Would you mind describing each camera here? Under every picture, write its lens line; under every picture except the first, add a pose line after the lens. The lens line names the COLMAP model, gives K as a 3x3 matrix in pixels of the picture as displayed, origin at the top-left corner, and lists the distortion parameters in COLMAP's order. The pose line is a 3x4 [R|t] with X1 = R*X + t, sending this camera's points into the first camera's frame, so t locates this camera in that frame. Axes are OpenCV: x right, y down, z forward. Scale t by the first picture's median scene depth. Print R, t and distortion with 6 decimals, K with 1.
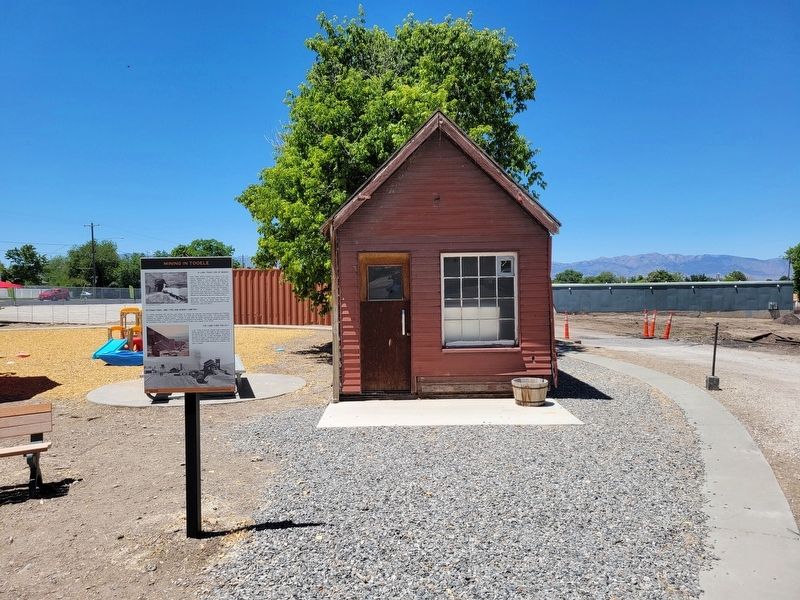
lens RADIAL K [[605.8, 0, 408.2], [0, 605.8, 299.9], [0, 0, 1]] dist [0.041838, -0.006899]
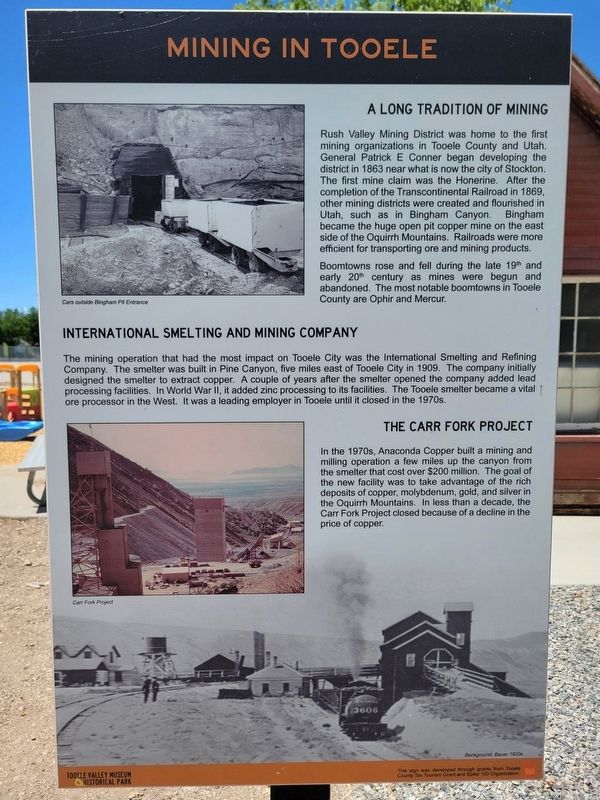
lens RADIAL K [[605.8, 0, 292.1], [0, 605.8, 402.4], [0, 0, 1]] dist [0.041838, -0.006899]
pose [[0.999845, 0.012568, 0.012330, -0.366397], [-0.013326, 0.997895, 0.063472, 0.024858], [-0.011506, -0.063627, 0.997907, 0.825373]]
